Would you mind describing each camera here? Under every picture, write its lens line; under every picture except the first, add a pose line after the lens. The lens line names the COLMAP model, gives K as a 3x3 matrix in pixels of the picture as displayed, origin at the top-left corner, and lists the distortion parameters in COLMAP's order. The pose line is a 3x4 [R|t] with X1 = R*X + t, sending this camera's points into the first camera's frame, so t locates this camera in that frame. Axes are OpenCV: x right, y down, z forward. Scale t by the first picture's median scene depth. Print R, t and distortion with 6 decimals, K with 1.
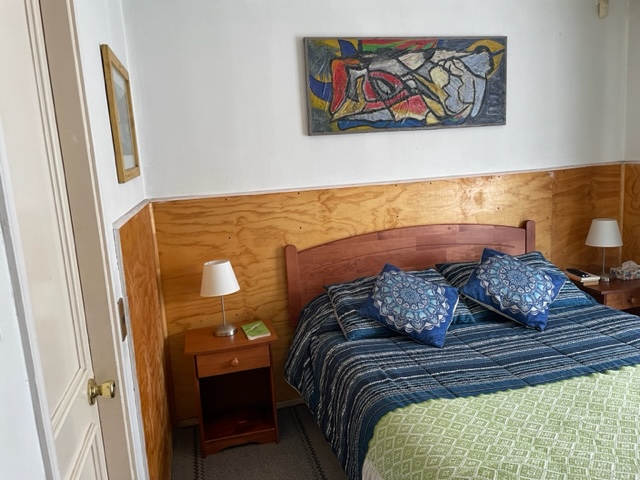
lens RADIAL K [[485.1, 0, 301.6], [0, 485.1, 239.5], [0, 0, 1]] dist [0.061976, -0.078657]
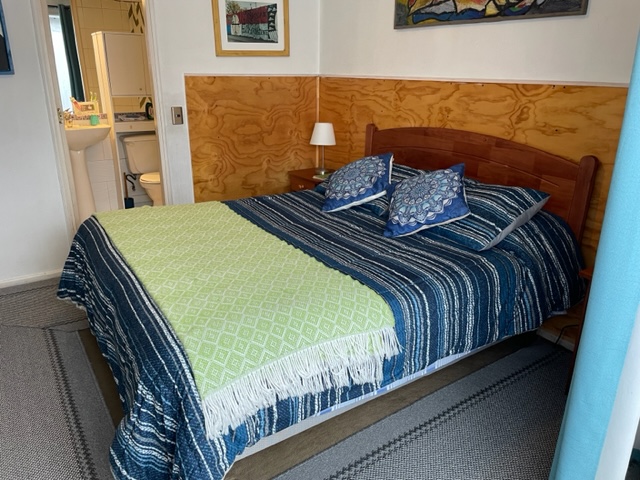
lens RADIAL K [[485.1, 0, 298.7], [0, 485.1, 234.7], [0, 0, 1]] dist [0.061976, -0.078657]
pose [[0.308747, 0.370139, -0.876169, 1.103808], [-0.190527, 0.926571, 0.324293, -0.093306], [0.931866, 0.066810, 0.356598, 0.399572]]
